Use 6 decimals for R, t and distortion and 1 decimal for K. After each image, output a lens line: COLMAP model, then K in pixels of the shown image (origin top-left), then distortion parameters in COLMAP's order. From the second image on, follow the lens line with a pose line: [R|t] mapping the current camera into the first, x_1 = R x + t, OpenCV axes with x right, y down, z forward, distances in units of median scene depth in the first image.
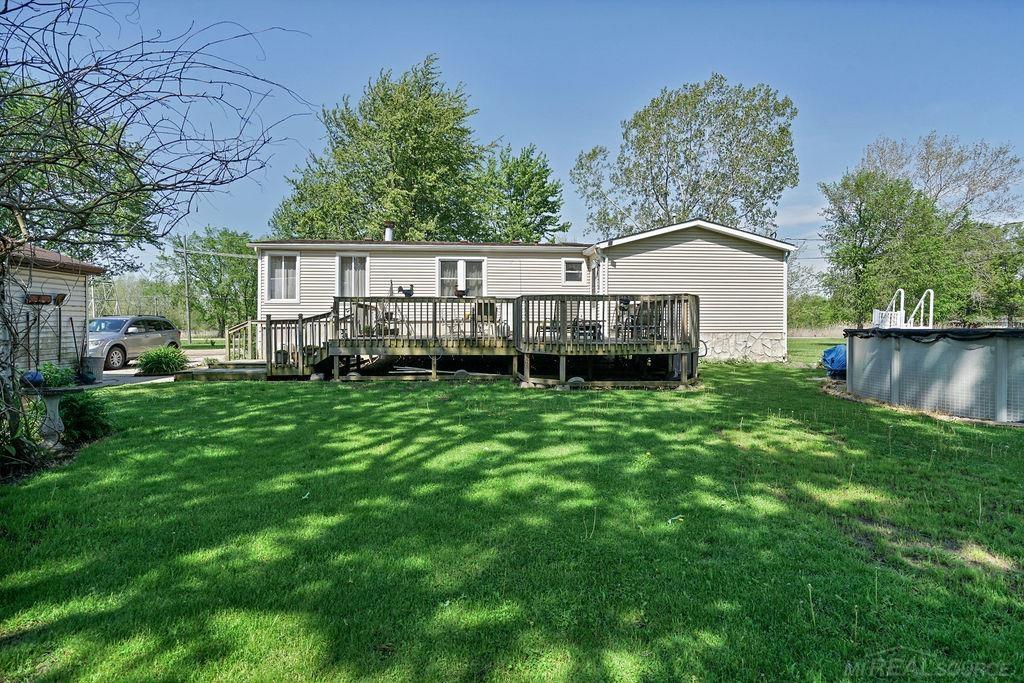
lens RADIAL K [[527.3, 0, 514.2], [0, 527.3, 332.4], [0, 0, 1]] dist [0.002217, 0.000452]
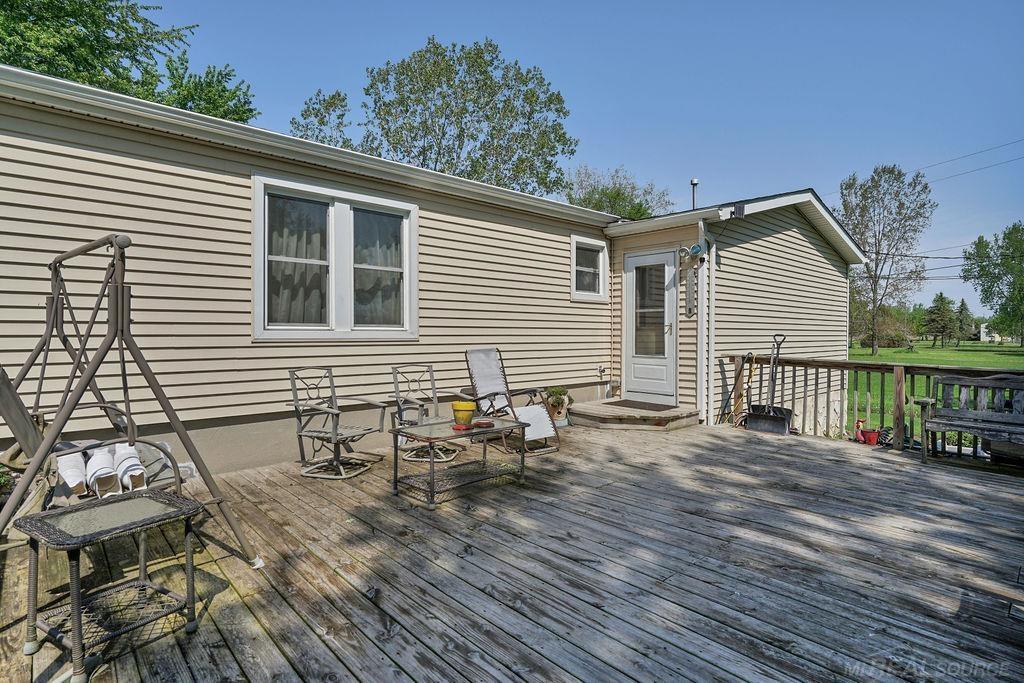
lens RADIAL K [[527.3, 0, 514.2], [0, 527.3, 332.4], [0, 0, 1]] dist [0.002217, 0.000452]
pose [[0.799556, 0.003239, 0.600583, -0.200352], [-0.003089, 0.999994, -0.001281, -0.063373], [-0.600584, -0.000831, 0.799561, 0.701333]]
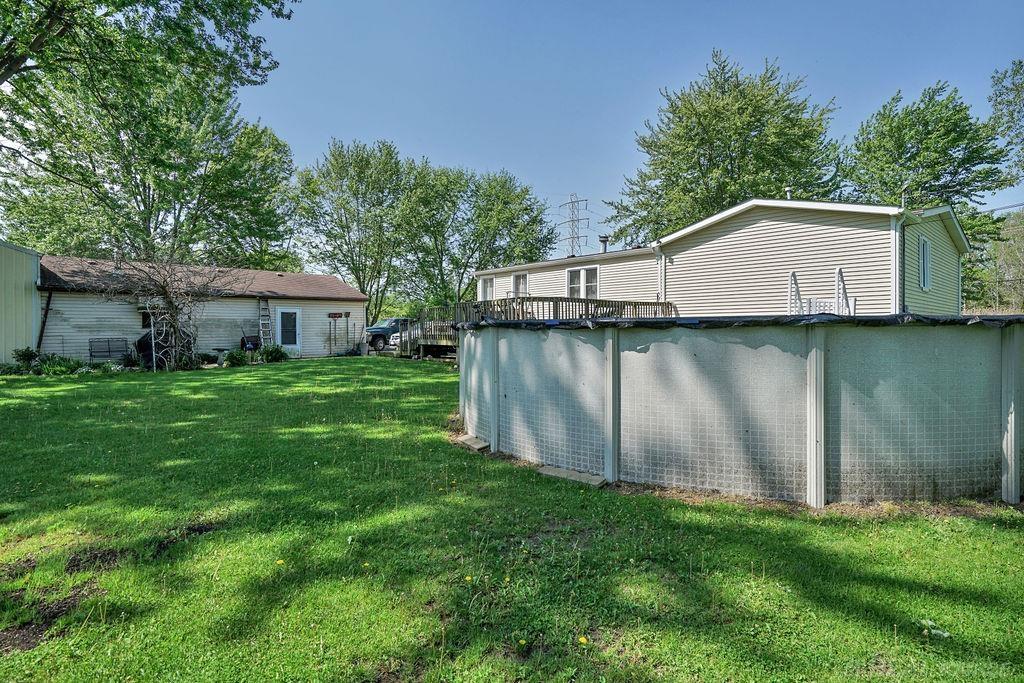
lens RADIAL K [[527.3, 0, 514.2], [0, 527.3, 332.4], [0, 0, 1]] dist [0.002217, 0.000452]
pose [[0.604372, 0.002087, -0.796700, 0.742521], [-0.001387, 0.999998, 0.001568, 0.001729], [0.796701, 0.000158, 0.604373, 0.167152]]
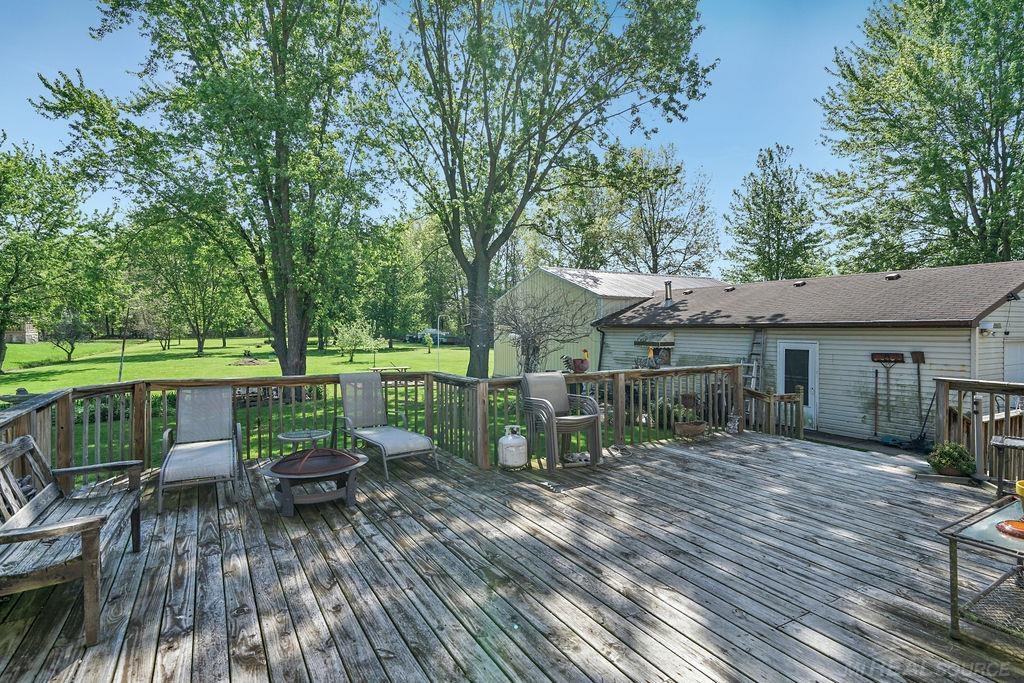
lens RADIAL K [[527.3, 0, 514.2], [0, 527.3, 332.4], [0, 0, 1]] dist [0.002217, 0.000452]
pose [[-0.908387, 0.008480, -0.418044, 0.109047], [0.000939, 0.999833, 0.018243, -0.077305], [0.418129, 0.016179, -0.908243, 0.964948]]
